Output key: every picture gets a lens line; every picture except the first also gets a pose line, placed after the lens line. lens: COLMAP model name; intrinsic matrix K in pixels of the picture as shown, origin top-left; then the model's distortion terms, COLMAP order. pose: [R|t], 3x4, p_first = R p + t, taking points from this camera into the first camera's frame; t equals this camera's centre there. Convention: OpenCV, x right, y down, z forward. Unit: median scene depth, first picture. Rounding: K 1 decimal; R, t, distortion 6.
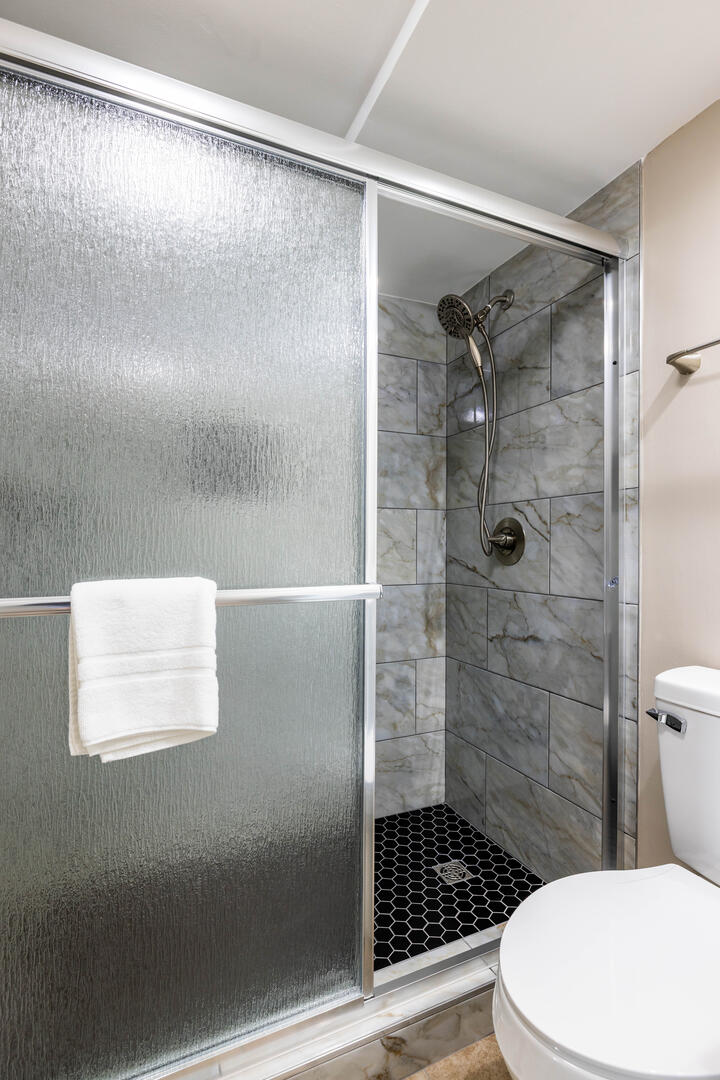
lens RADIAL K [[511.1, 0, 355.9], [0, 511.1, 547.9], [0, 0, 1]] dist [-0.002715, 0.001156]
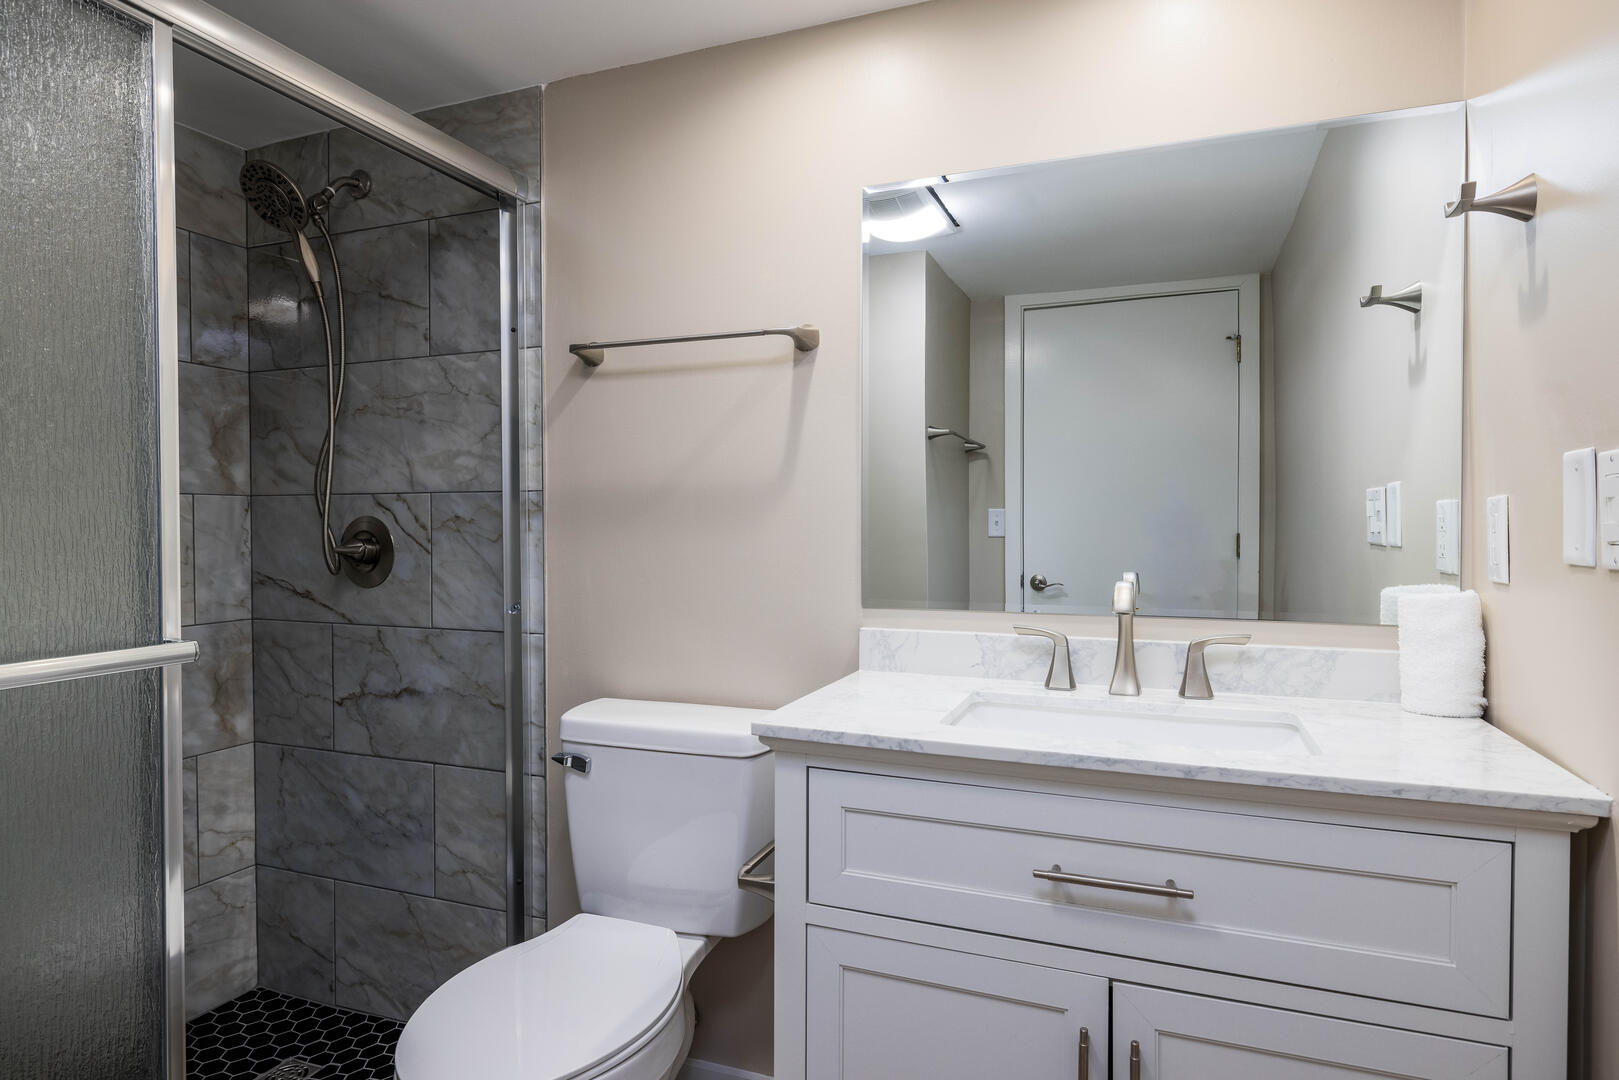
lens RADIAL K [[923.8, 0, 804.2], [0, 923.8, 536.4], [0, 0, 1]] dist [-0.008830, -0.002263]
pose [[0.717907, -0.018405, 0.695895, -0.138648], [0.006922, 0.999790, 0.019302, -0.056308], [-0.696104, -0.009040, 0.717884, -0.278707]]
